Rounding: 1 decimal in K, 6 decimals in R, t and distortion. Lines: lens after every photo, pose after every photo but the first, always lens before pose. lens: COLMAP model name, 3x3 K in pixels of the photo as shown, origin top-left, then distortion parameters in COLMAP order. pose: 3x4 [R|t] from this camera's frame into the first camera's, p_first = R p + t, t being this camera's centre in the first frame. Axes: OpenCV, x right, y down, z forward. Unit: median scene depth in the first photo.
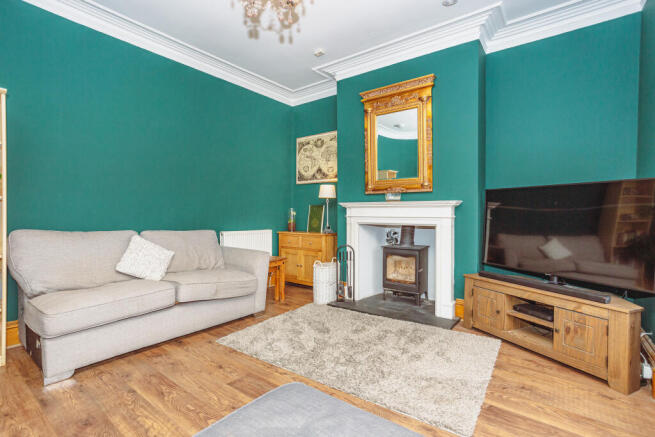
lens RADIAL K [[315.6, 0, 326.0], [0, 315.6, 216.7], [0, 0, 1]] dist [-0.024280, 0.011833]
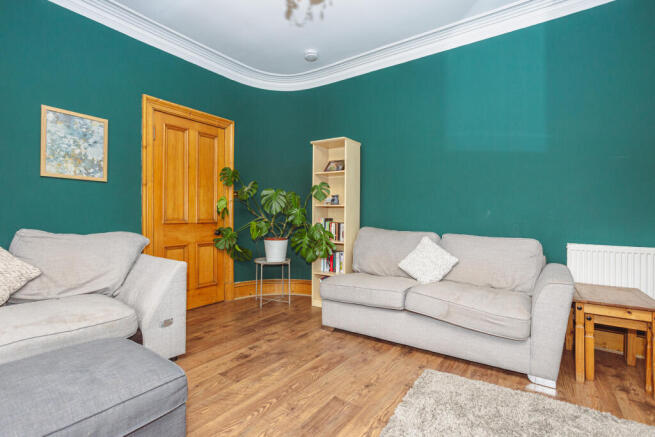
lens RADIAL K [[315.6, 0, 321.7], [0, 315.6, 216.2], [0, 0, 1]] dist [-0.024280, 0.011833]
pose [[0.028592, -0.008784, -0.999553, 0.533345], [-0.012392, 0.999881, -0.009141, 0.005339], [0.999514, 0.012648, 0.028480, 0.796051]]
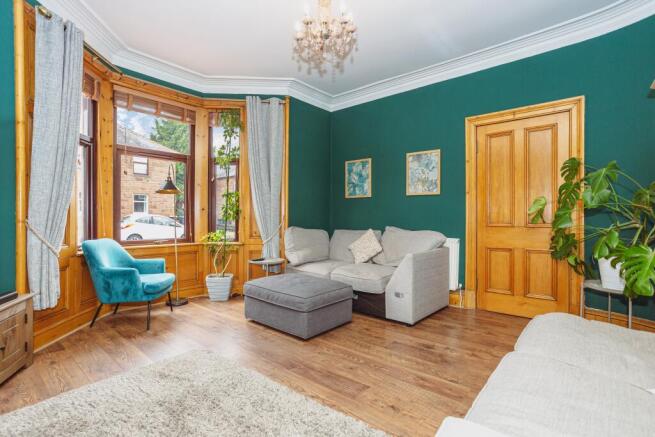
lens RADIAL K [[315.6, 0, 324.4], [0, 315.6, 218.8], [0, 0, 1]] dist [-0.024280, 0.011833]
pose [[-0.998460, -0.008871, 0.054765, -0.188814], [-0.008283, 0.999906, 0.010943, -0.011855], [-0.054857, 0.010473, -0.998439, 1.722346]]
